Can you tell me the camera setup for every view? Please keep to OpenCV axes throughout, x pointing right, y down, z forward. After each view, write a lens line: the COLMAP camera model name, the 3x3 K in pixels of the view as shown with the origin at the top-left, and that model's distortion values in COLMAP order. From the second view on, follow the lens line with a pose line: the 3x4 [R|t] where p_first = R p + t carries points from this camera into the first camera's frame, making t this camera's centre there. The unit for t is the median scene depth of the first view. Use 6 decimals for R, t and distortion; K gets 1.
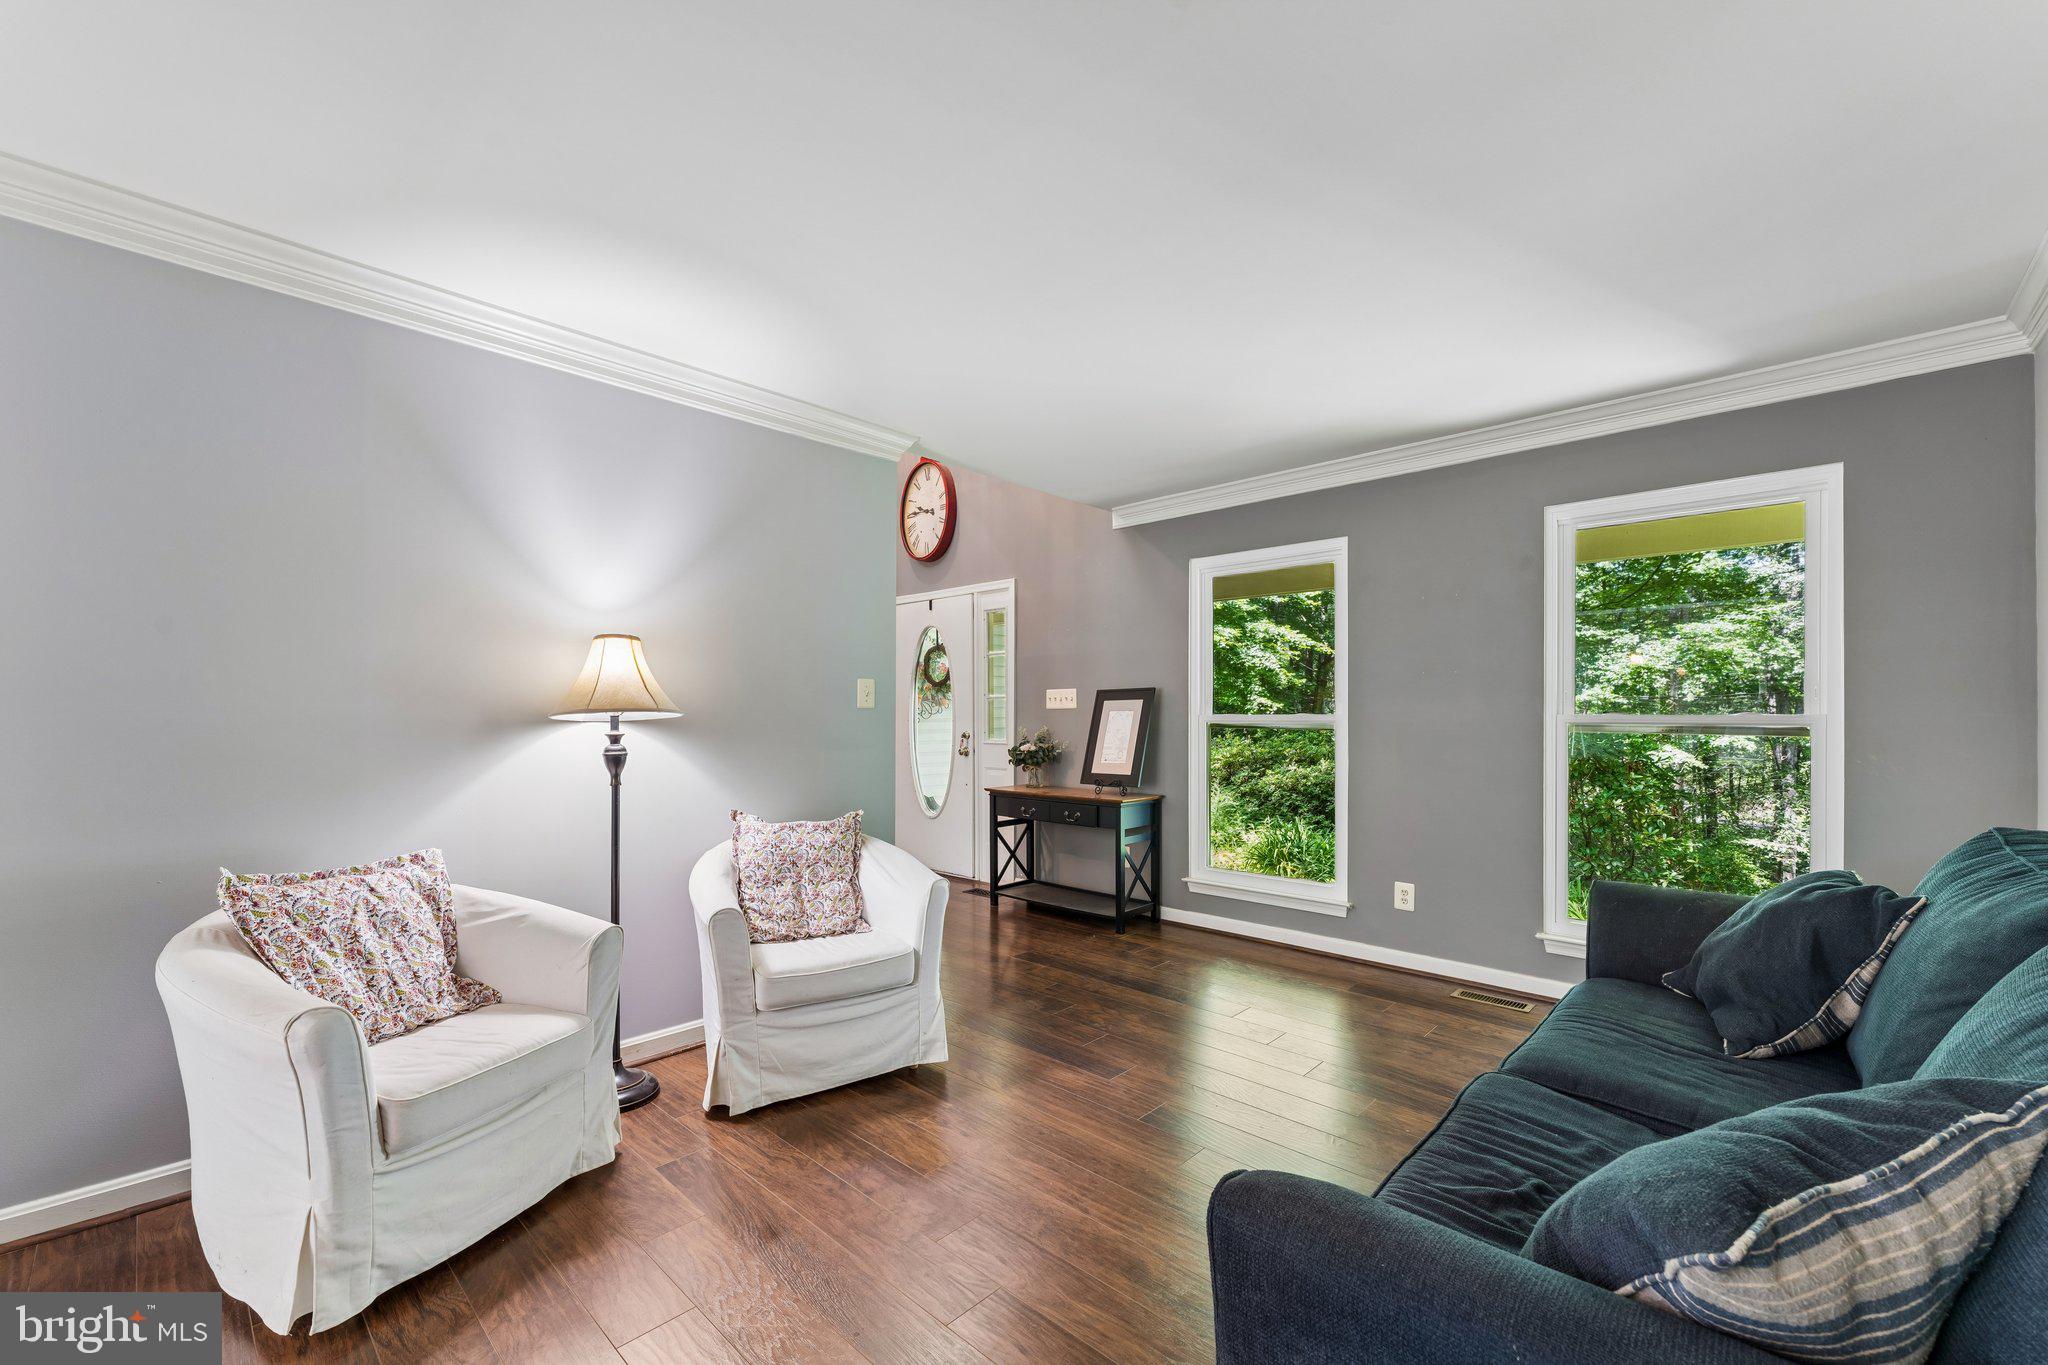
lens RADIAL K [[826.5, 0, 1023.5], [0, 826.5, 711.5], [0, 0, 1]] dist [-0.000143, 0.000137]
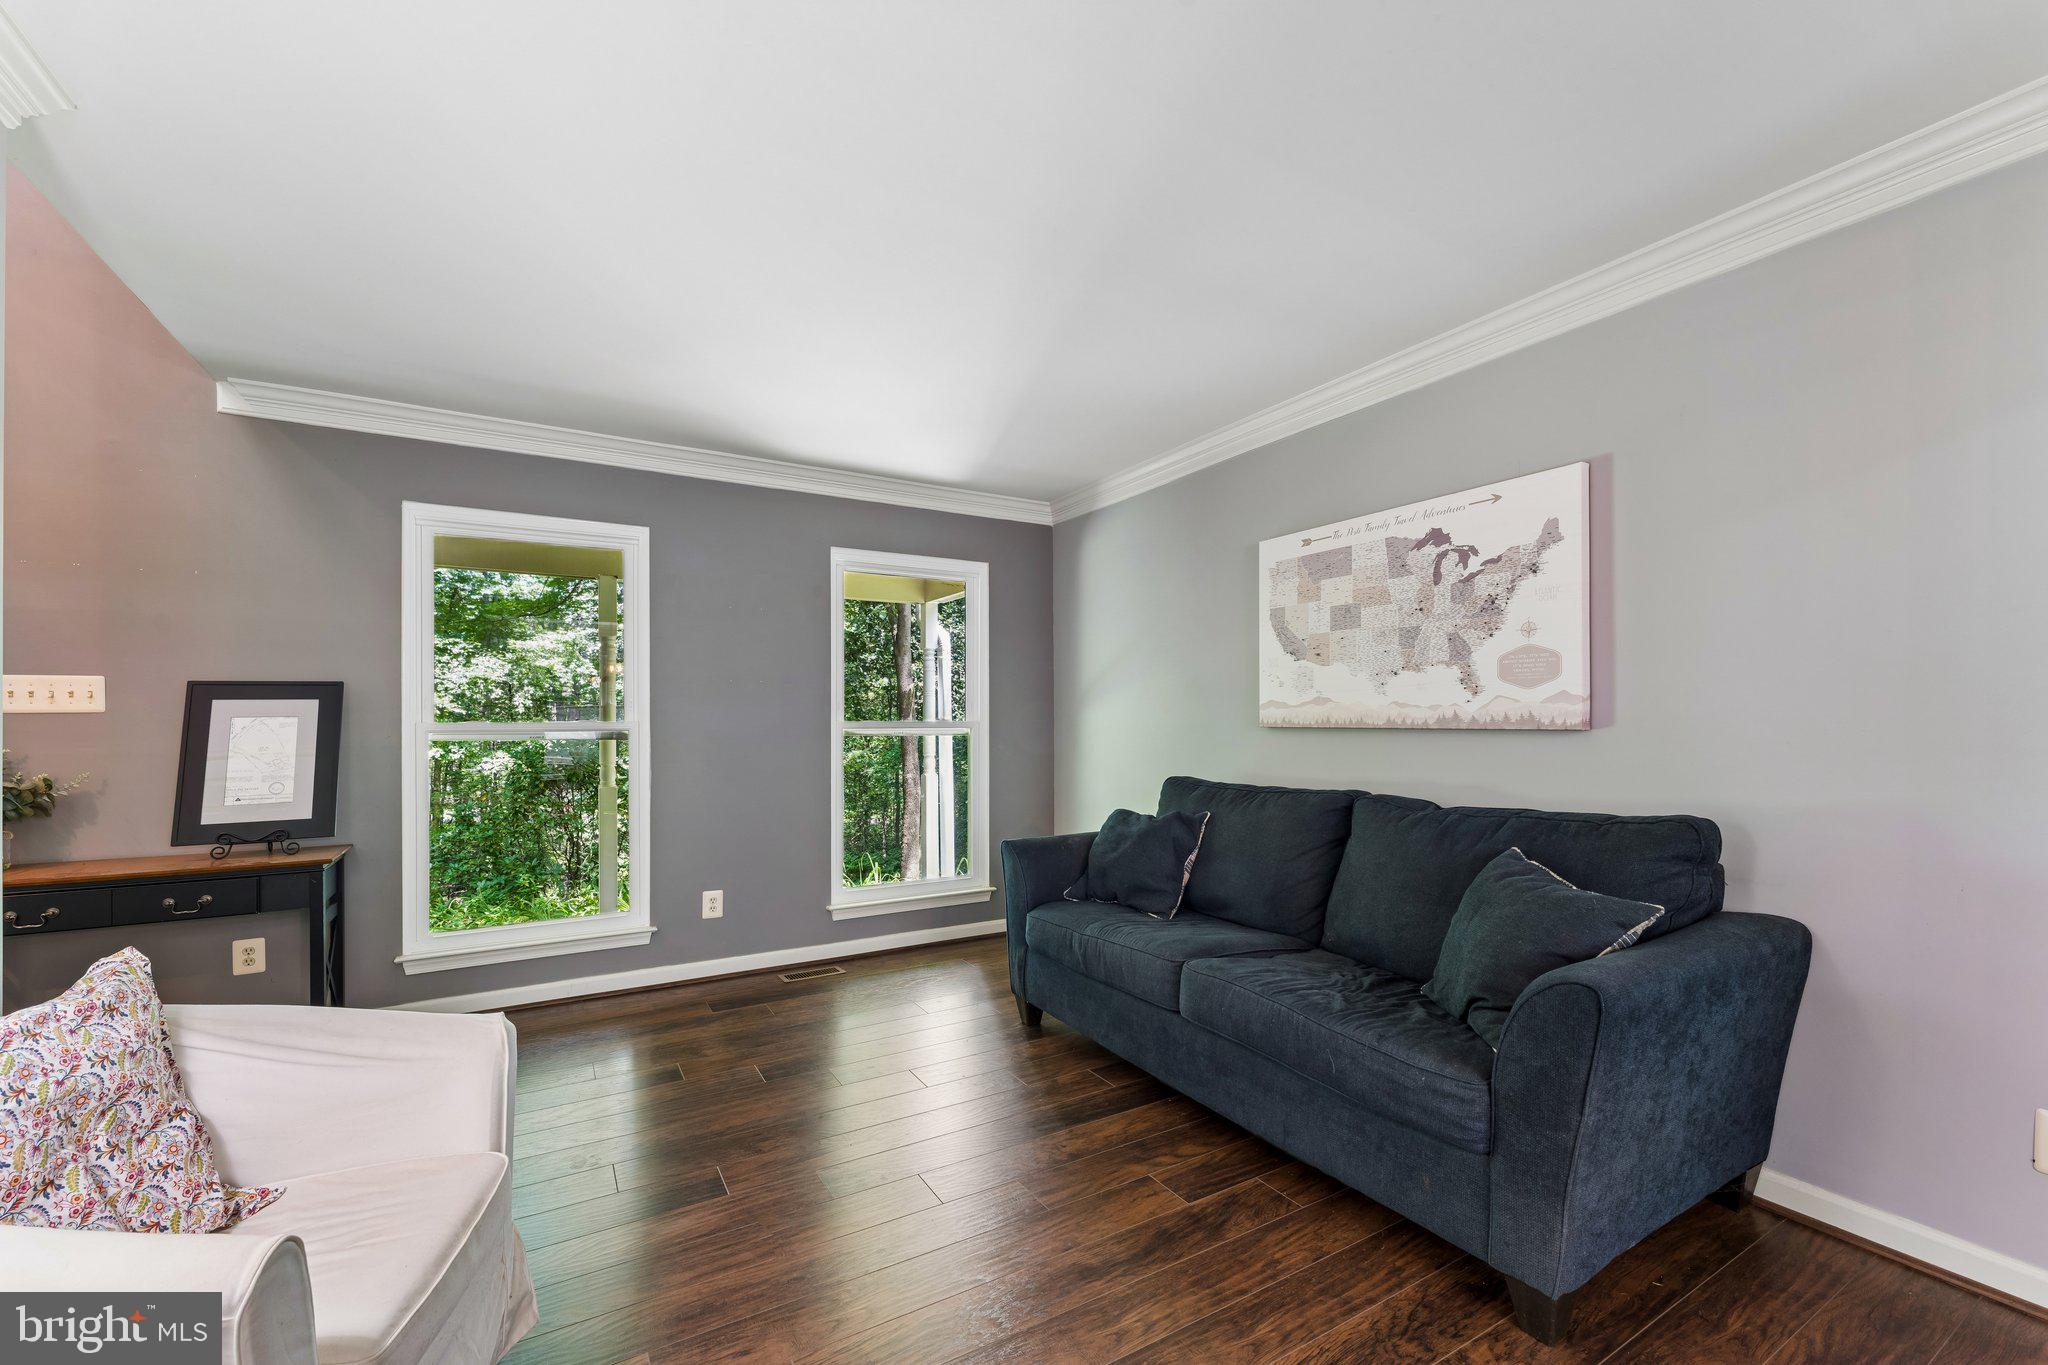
lens RADIAL K [[826.5, 0, 1020.7], [0, 826.5, 721.7], [0, 0, 1]] dist [-0.000143, 0.000137]
pose [[0.280357, -0.001104, 0.959895, -0.289455], [-0.000487, 0.999999, 0.001293, 0.001192], [-0.959896, -0.000830, 0.280356, 0.268396]]
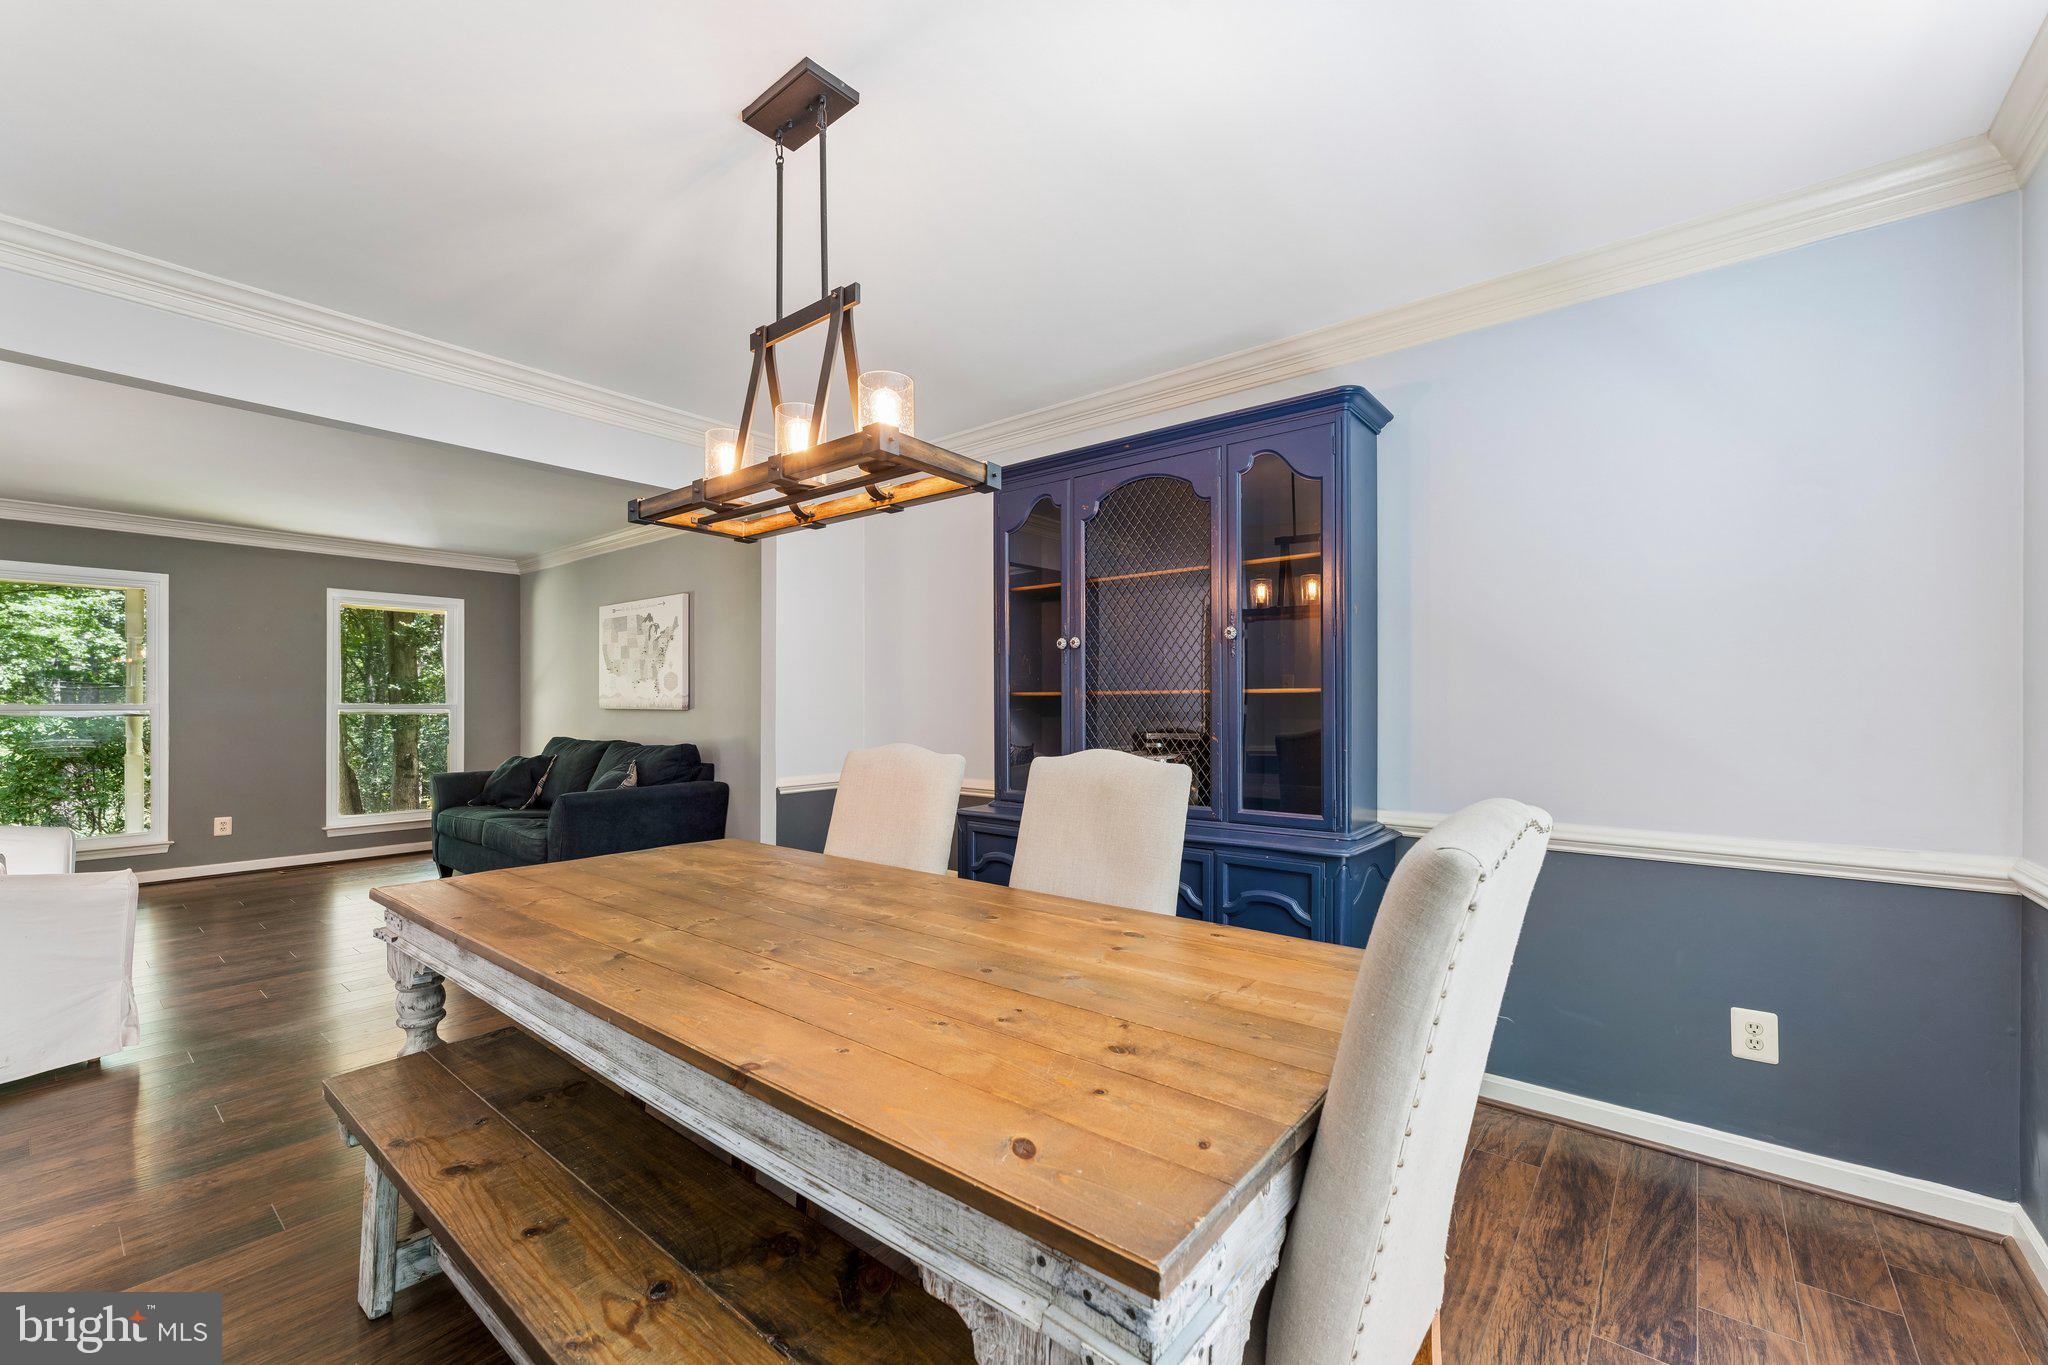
lens RADIAL K [[826.5, 0, 1015.8], [0, 826.5, 704.9], [0, 0, 1]] dist [-0.000143, 0.000137]
pose [[-0.063805, 0.000322, 0.997962, -0.828040], [-0.005718, 0.999983, -0.000688, -0.001854], [-0.997946, -0.005750, -0.063802, -0.246314]]
